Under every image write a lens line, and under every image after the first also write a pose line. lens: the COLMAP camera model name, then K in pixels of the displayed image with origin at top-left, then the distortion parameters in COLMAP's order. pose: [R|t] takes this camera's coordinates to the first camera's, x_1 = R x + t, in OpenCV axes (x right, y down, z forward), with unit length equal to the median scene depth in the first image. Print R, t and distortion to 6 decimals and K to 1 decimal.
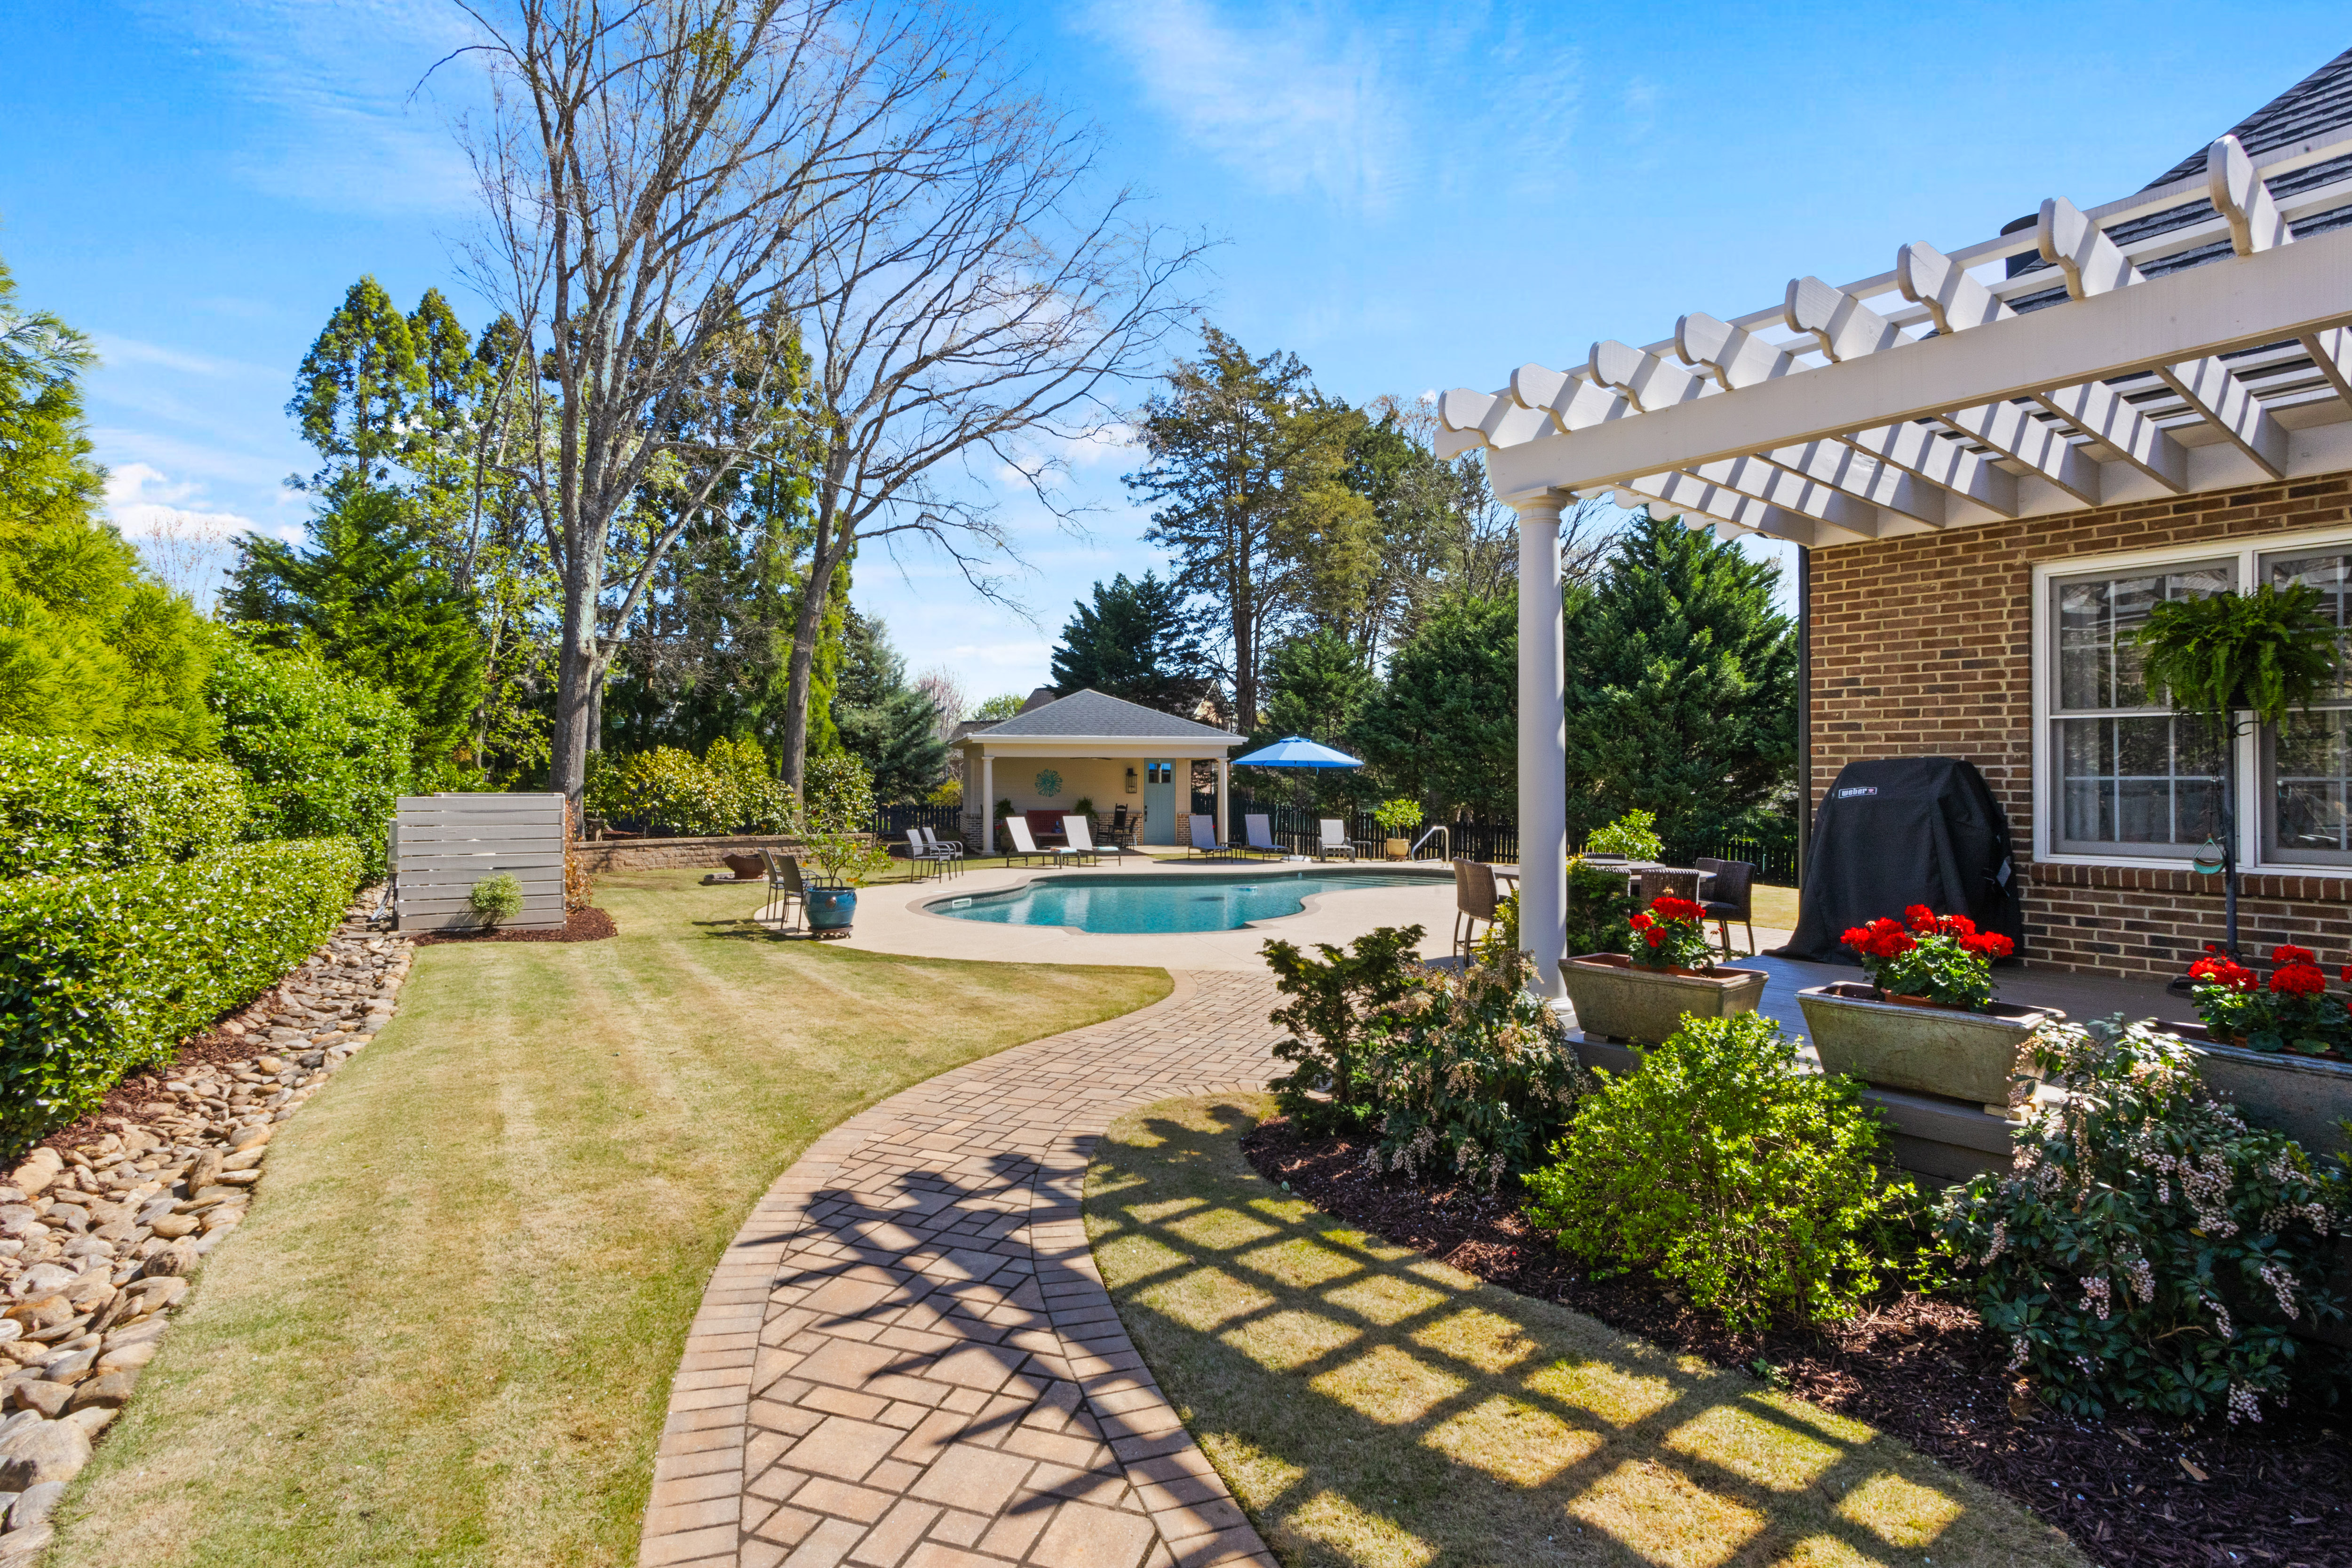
lens RADIAL K [[1148.1, 0, 1176.0], [0, 1148.1, 784.0], [0, 0, 1]] dist [-0.075000, 0.000064]
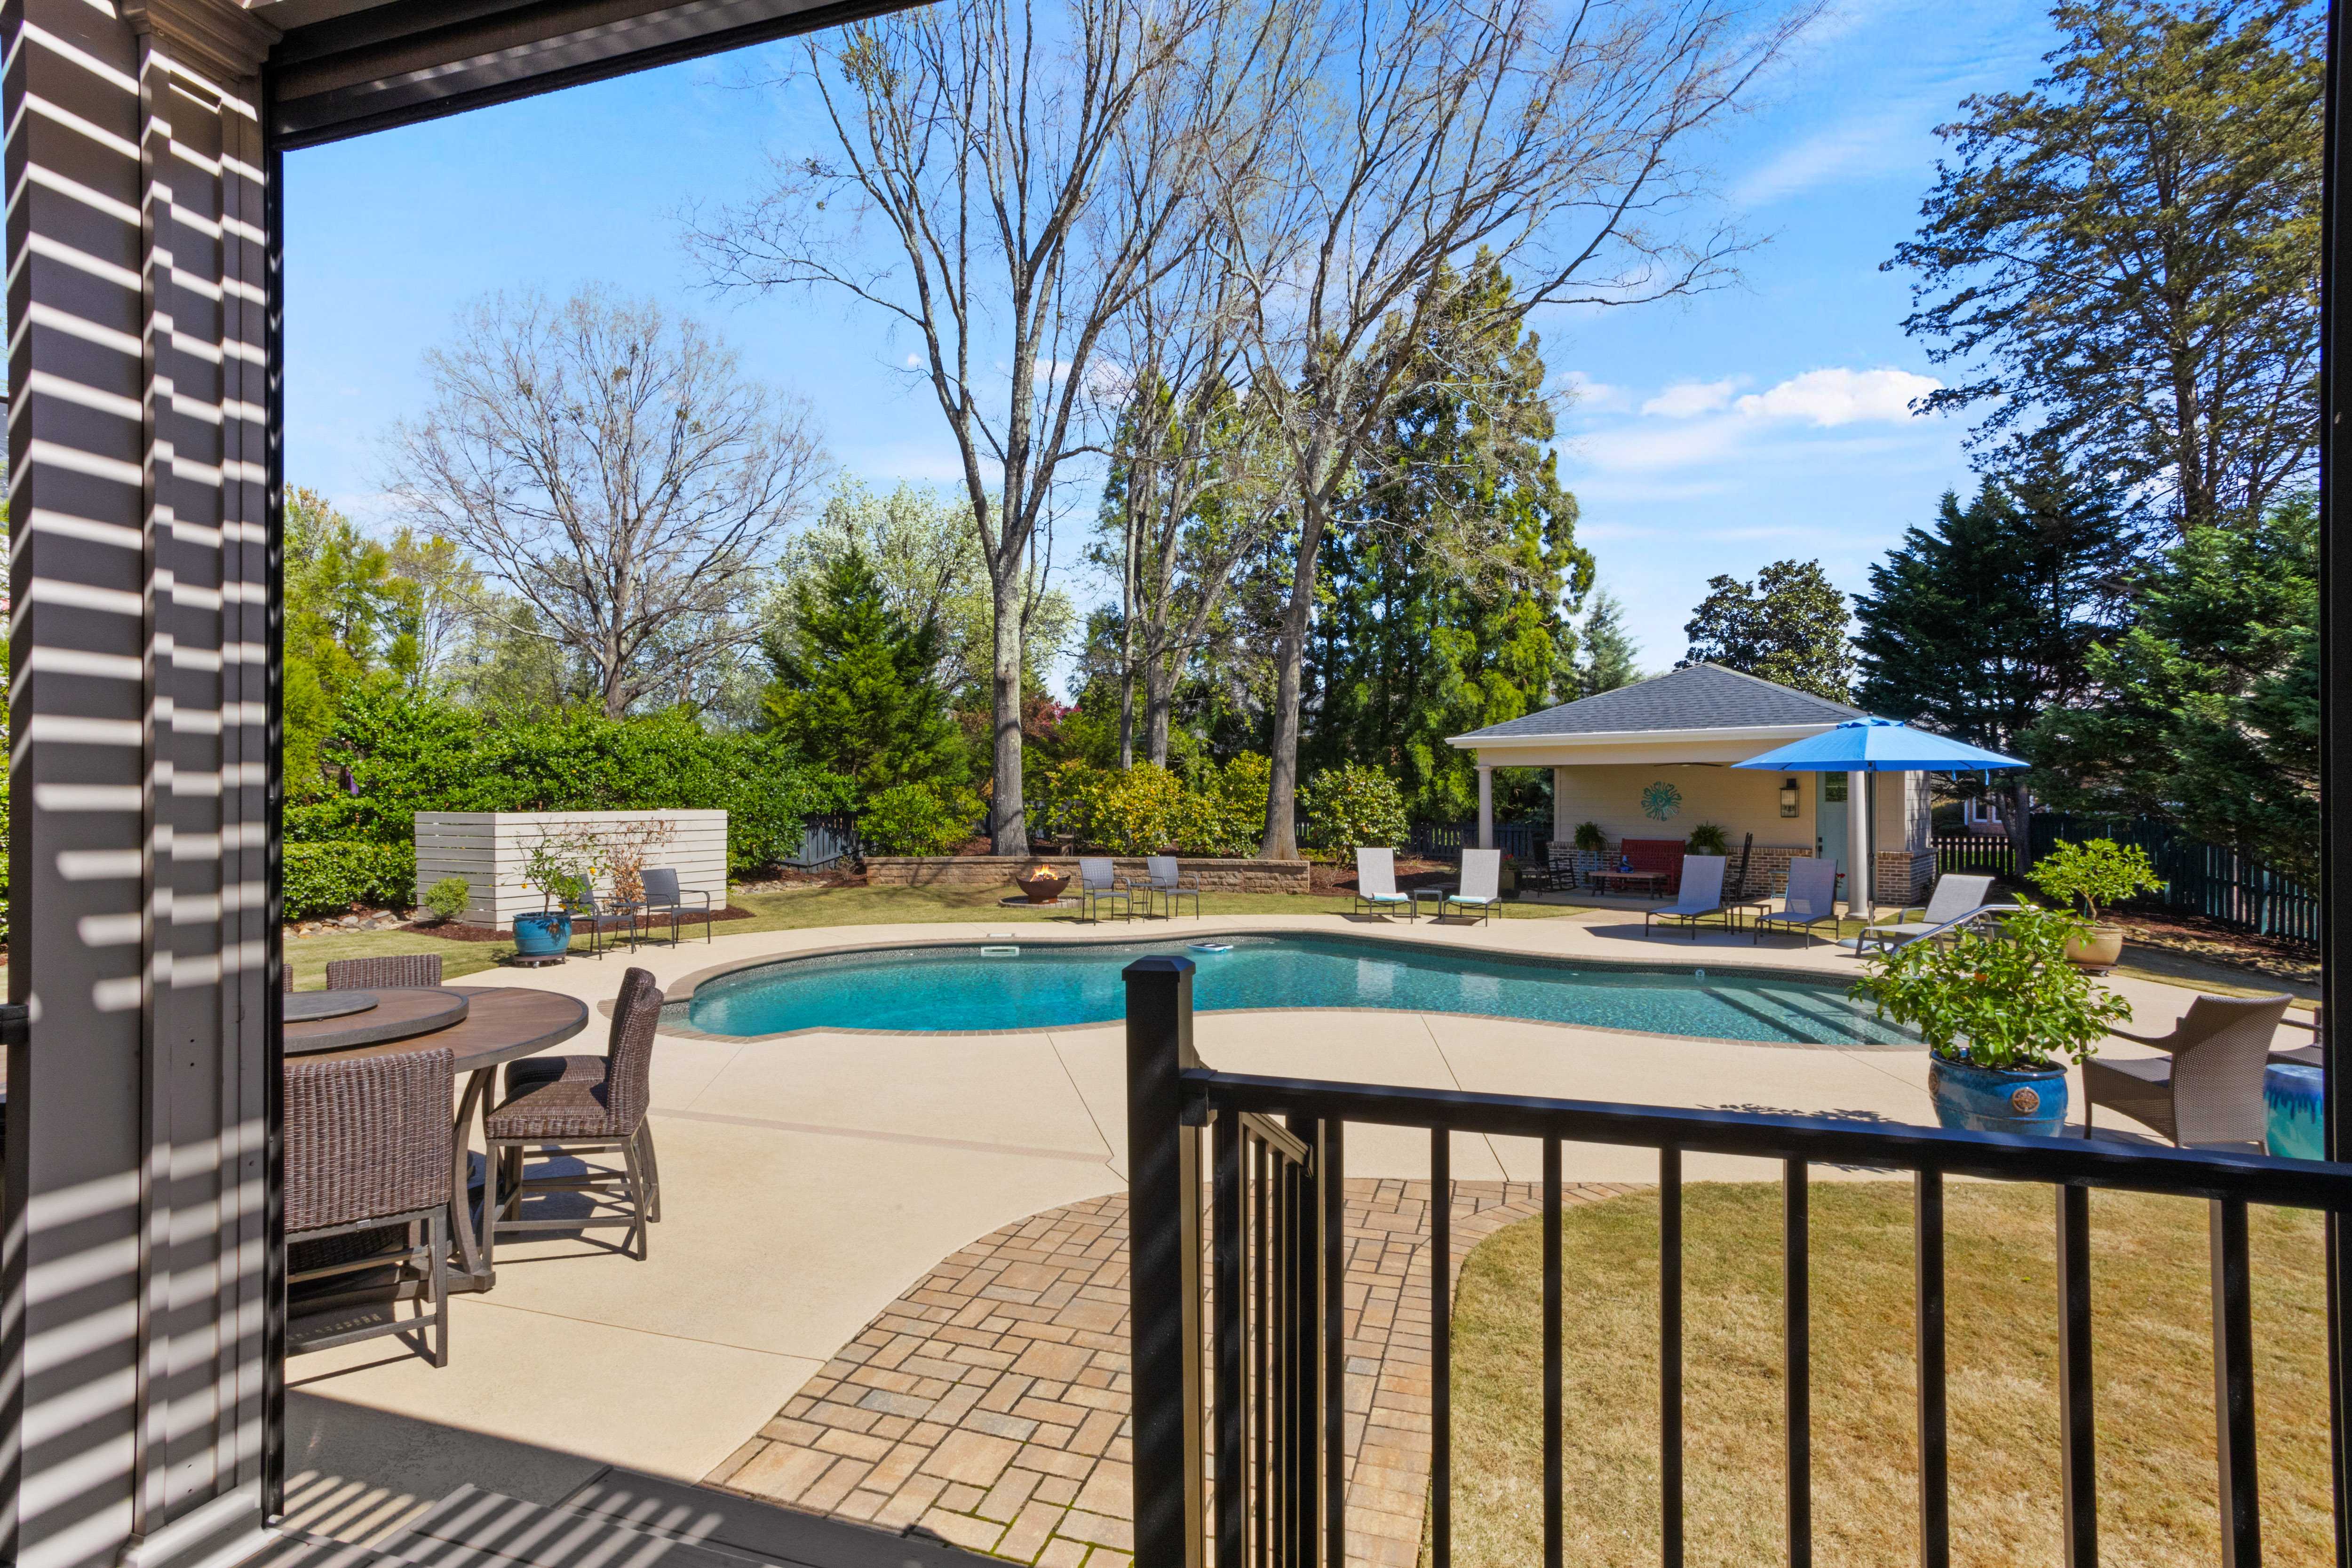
lens RADIAL K [[1169.0, 0, 1176.0], [0, 1169.0, 784.0], [0, 0, 1]] dist [-0.001948, 0.000488]
pose [[0.577090, -0.008589, -0.816635, 0.248344], [-0.002187, 0.999925, -0.012062, -0.001596], [0.816677, 0.008747, 0.577028, 0.287819]]
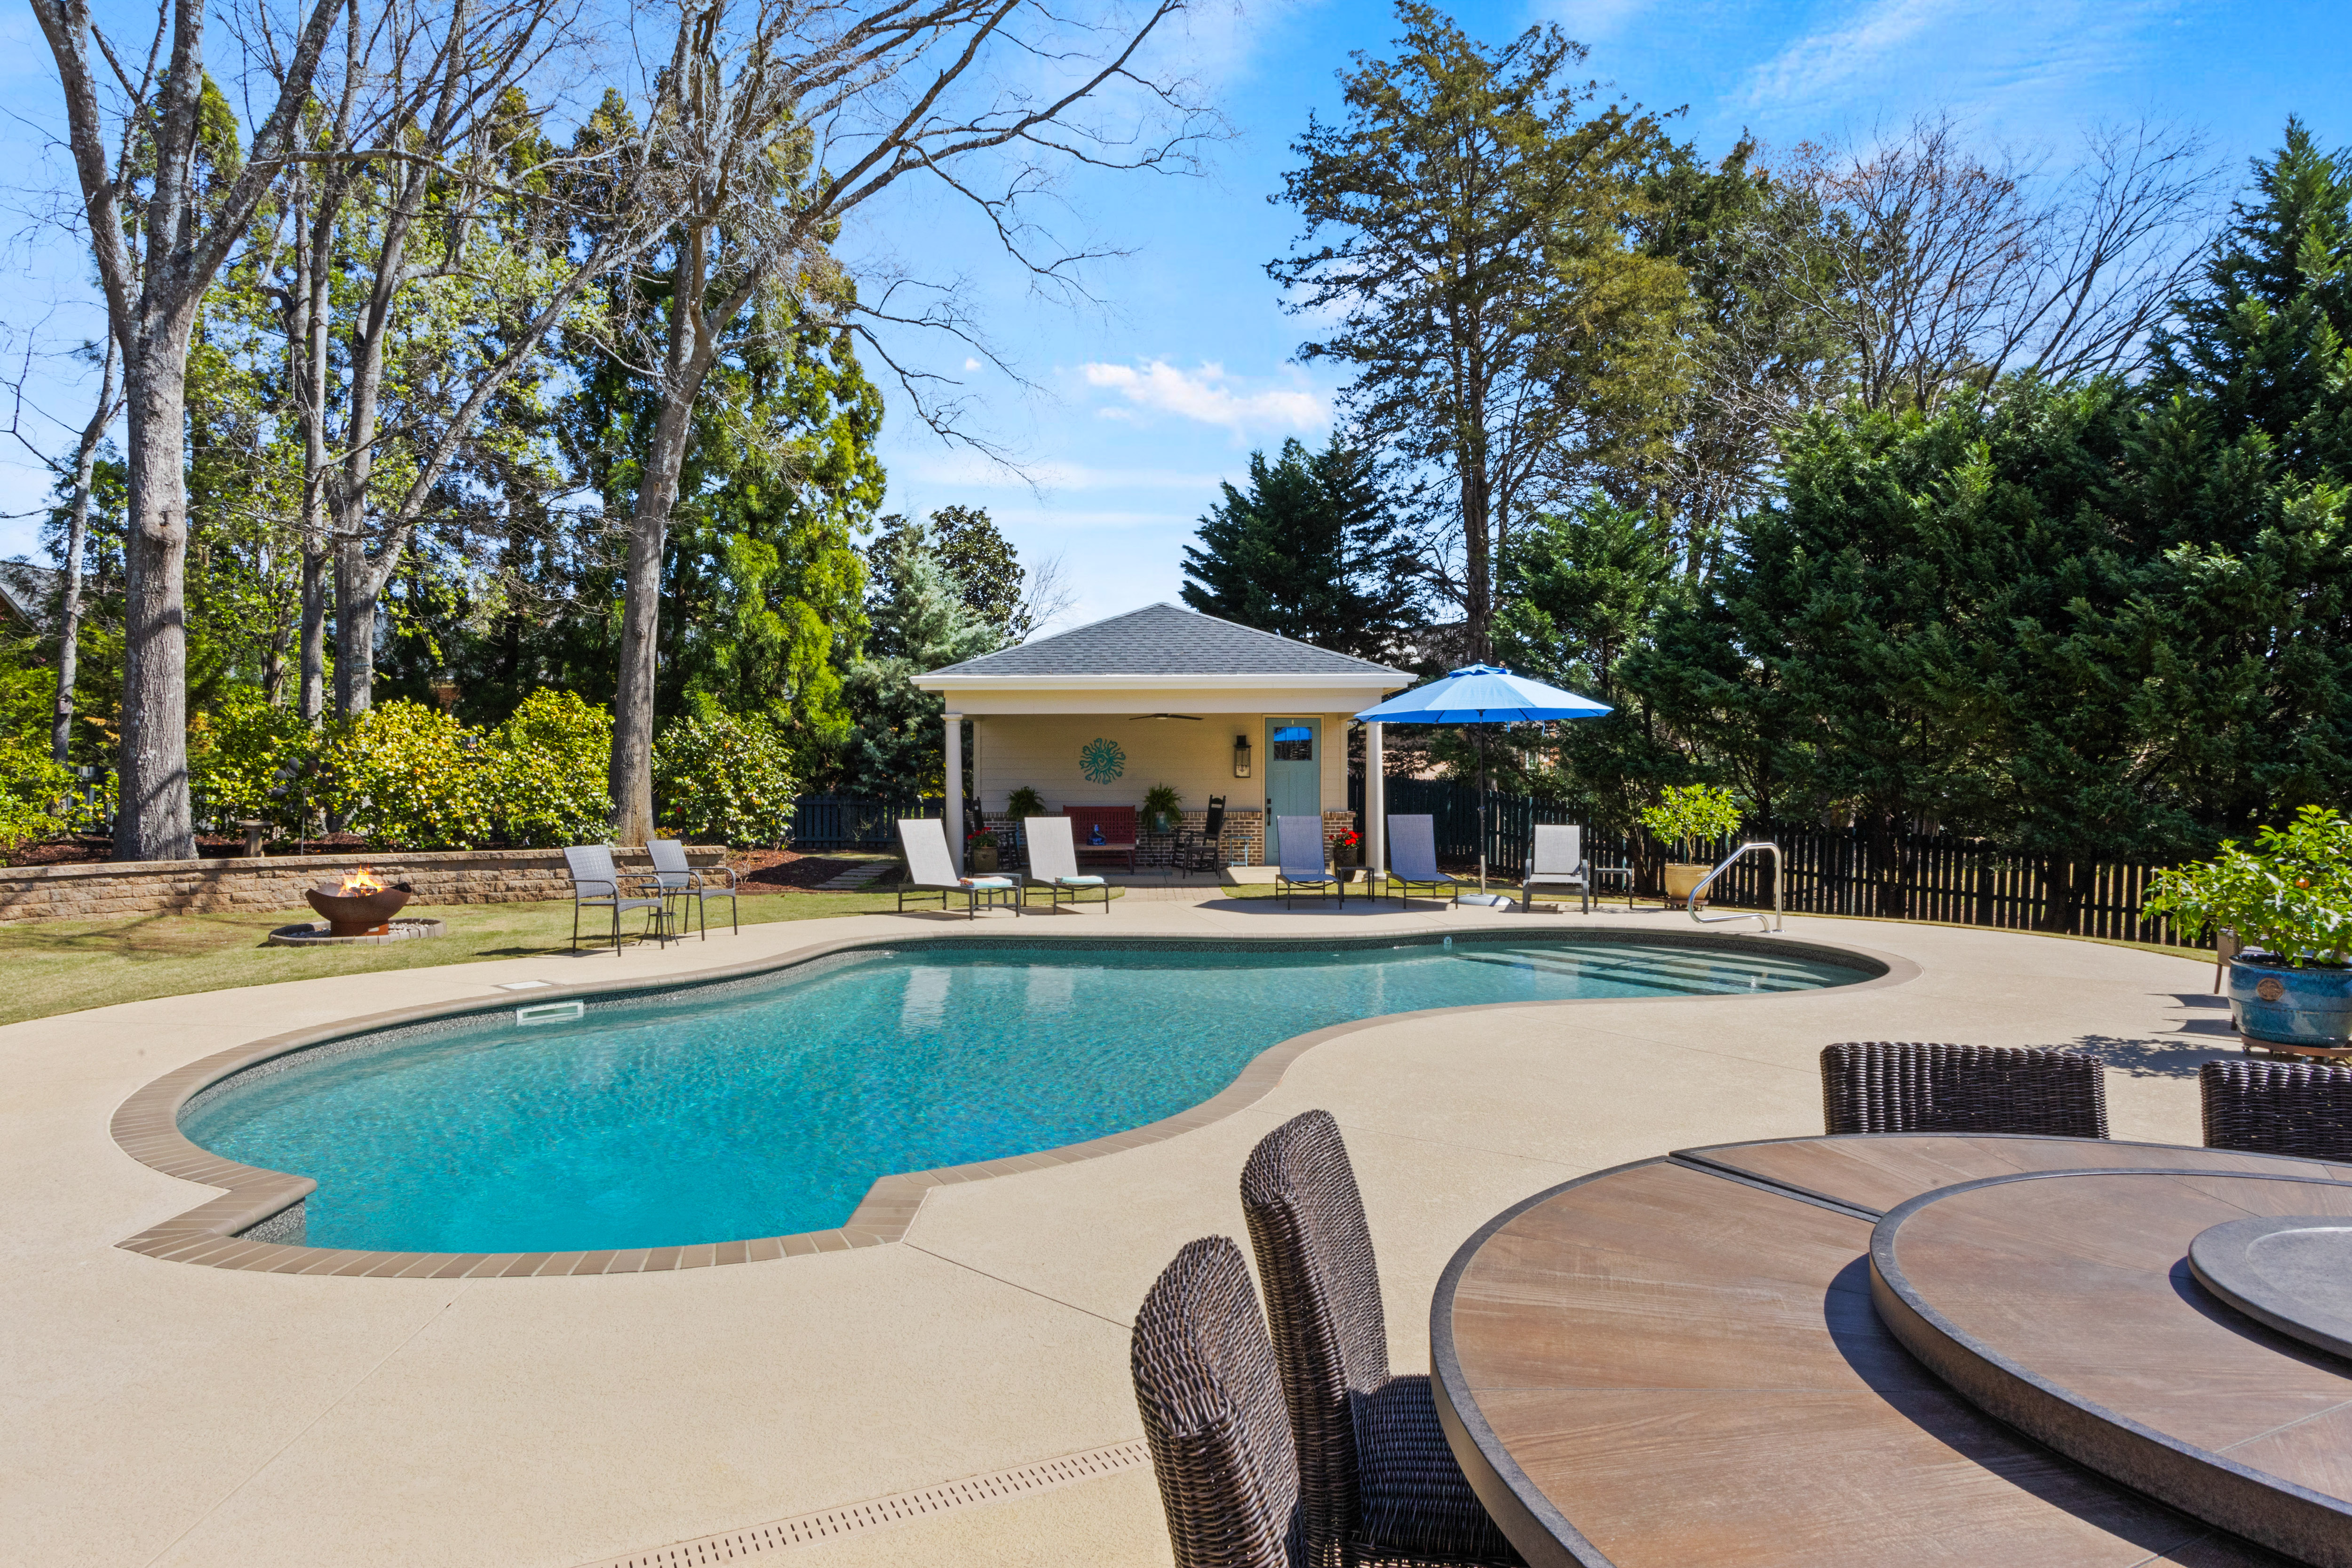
lens RADIAL K [[1419.6, 0, 1176.0], [0, 1419.6, 784.0], [0, 0, 1]] dist [0.004224, 0.002220]
pose [[0.973983, -0.002129, -0.226613, 0.078410], [0.003860, 0.999967, 0.007197, 0.004949], [0.226590, -0.007885, 0.973958, 0.235691]]
